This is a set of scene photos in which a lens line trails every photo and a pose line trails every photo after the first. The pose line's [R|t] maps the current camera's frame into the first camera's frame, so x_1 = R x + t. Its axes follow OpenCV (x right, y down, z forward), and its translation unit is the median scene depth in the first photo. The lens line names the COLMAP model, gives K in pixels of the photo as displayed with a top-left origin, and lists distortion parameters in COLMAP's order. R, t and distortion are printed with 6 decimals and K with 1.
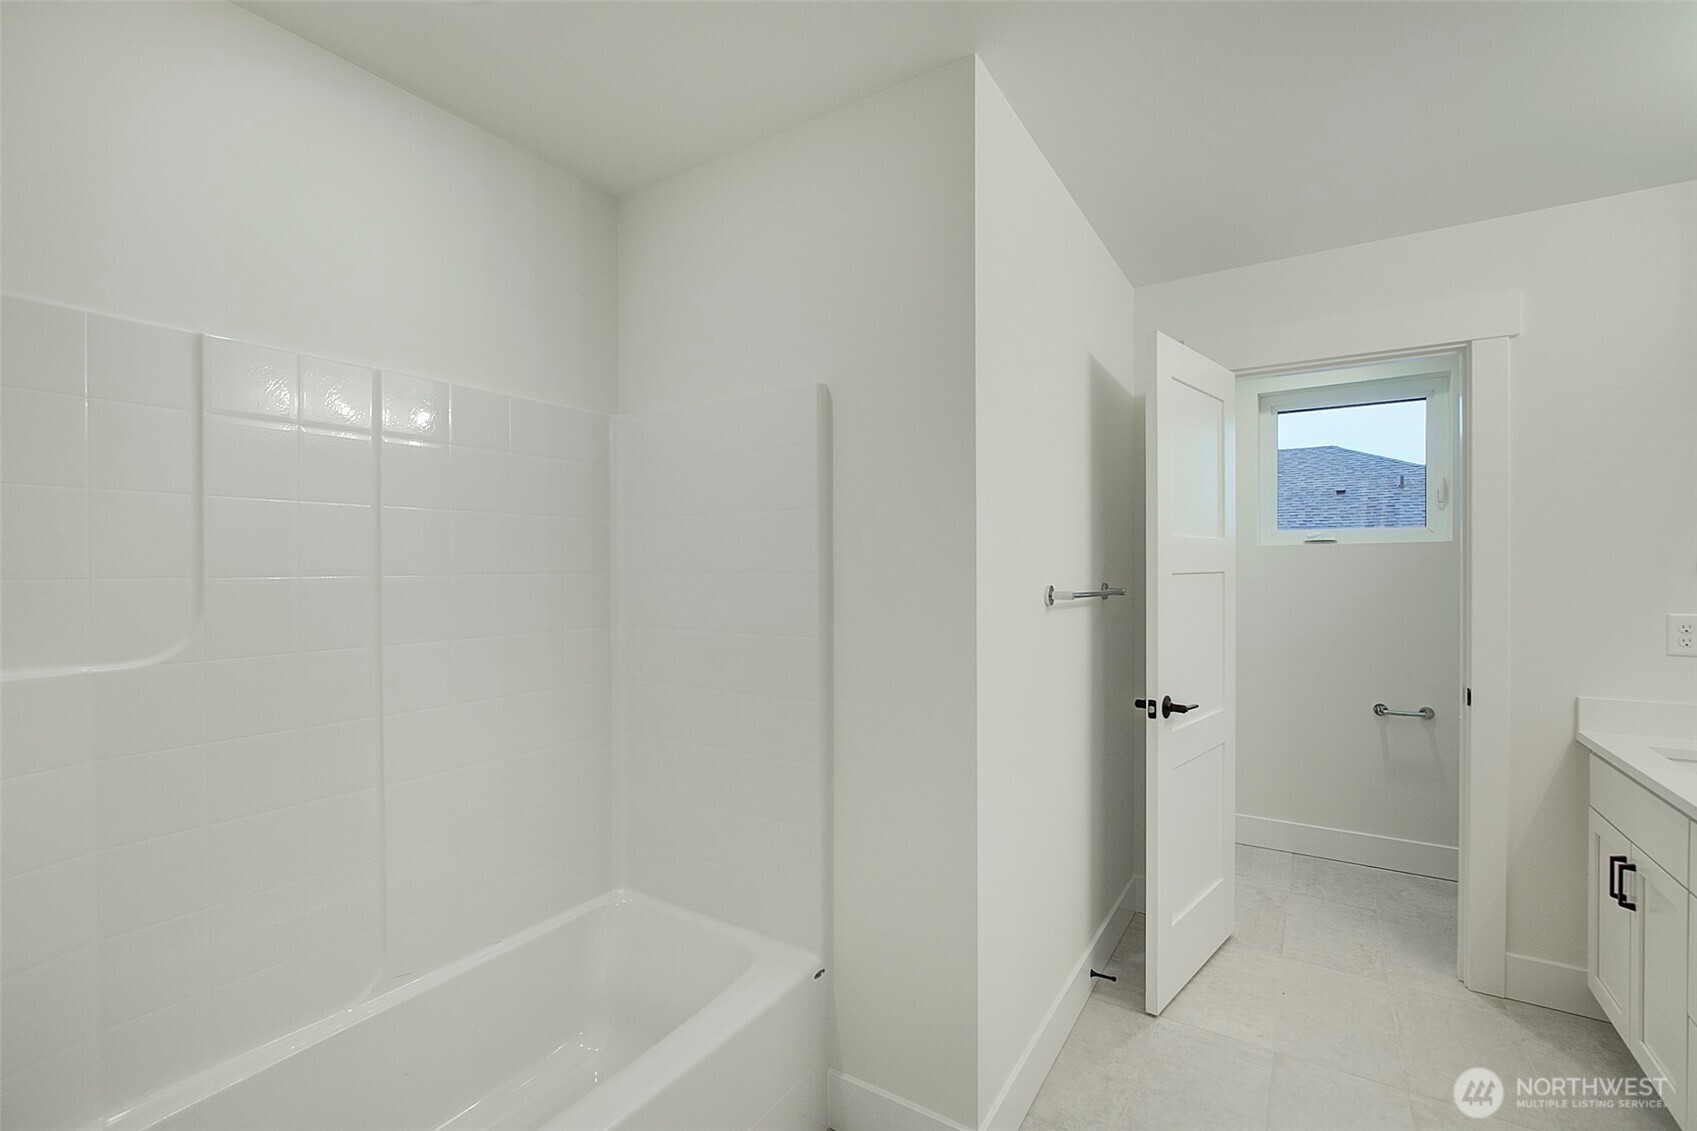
lens RADIAL K [[732.9, 0, 844.9], [0, 732.9, 558.3], [0, 0, 1]] dist [-0.010584, 0.000667]
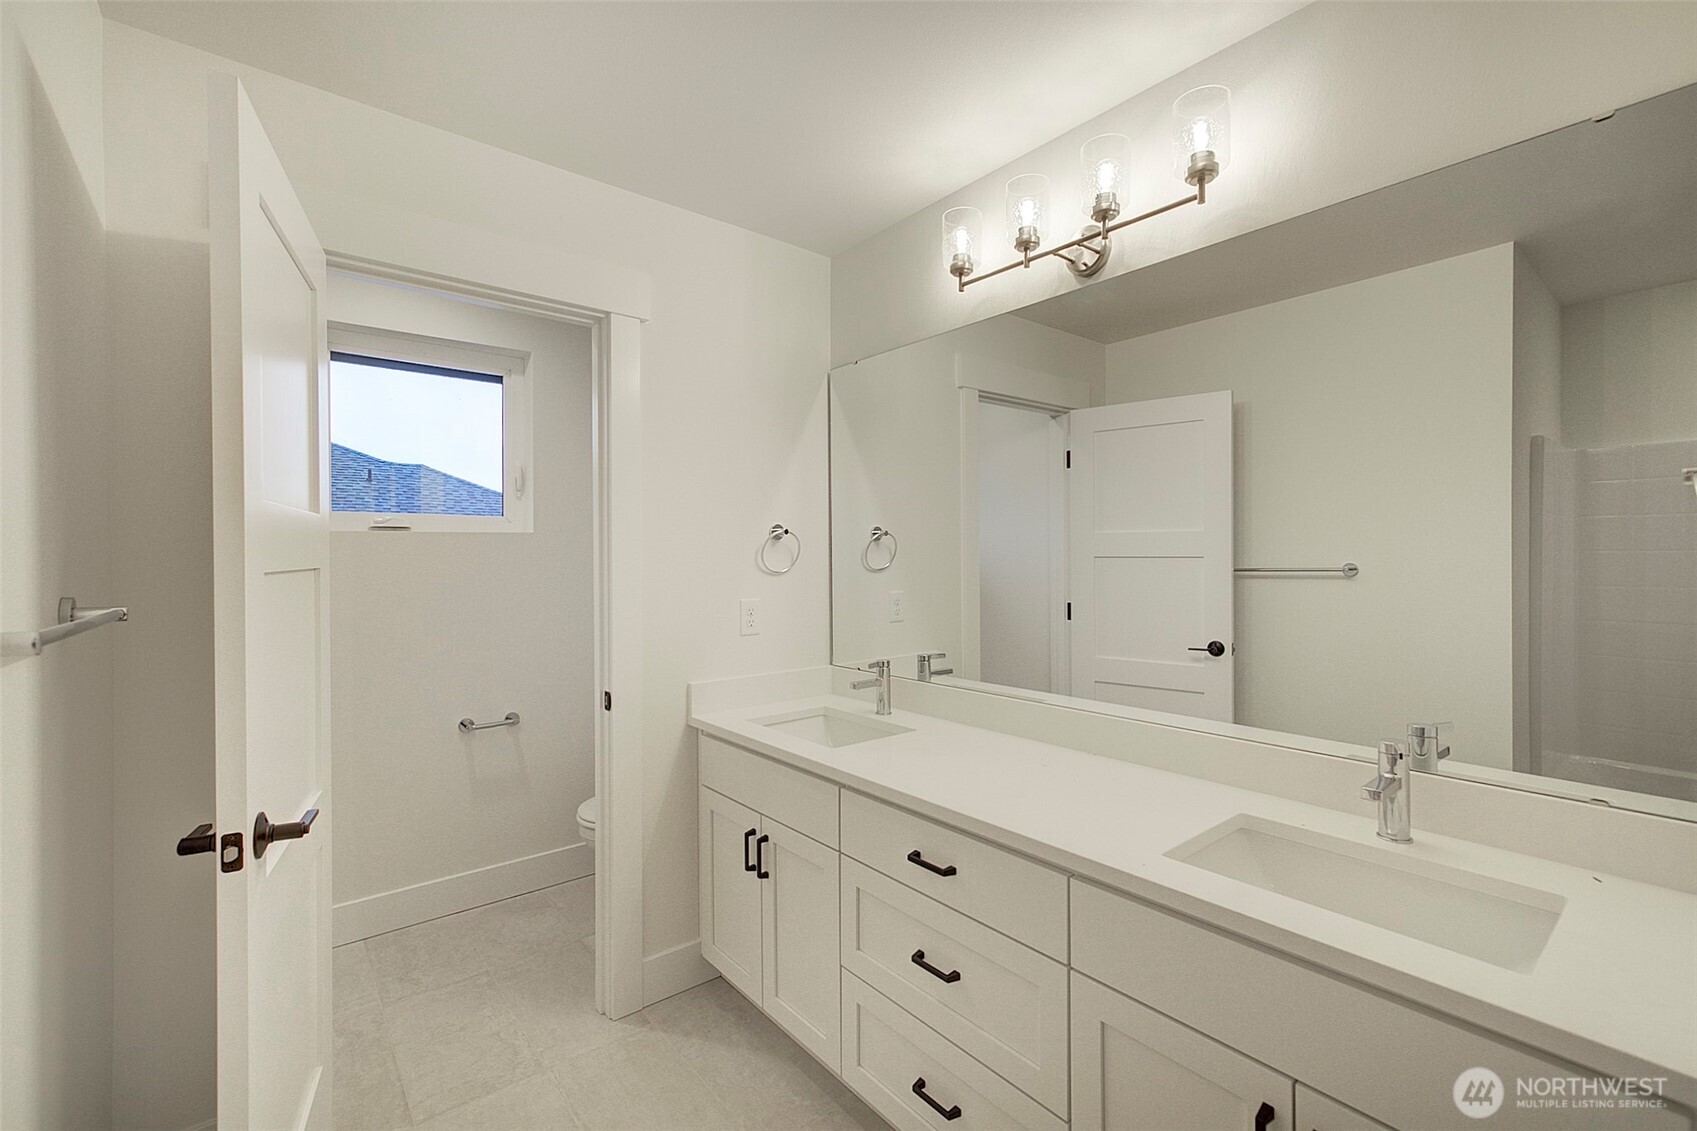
lens RADIAL K [[722.8, 0, 848.8], [0, 722.8, 563.4], [0, 0, 1]] dist [-0.013081, 0.008325]
pose [[0.297579, -0.007319, 0.954669, 0.085512], [-0.007676, 0.999920, 0.010058, 0.005533], [-0.954666, -0.010321, 0.297499, 0.461475]]
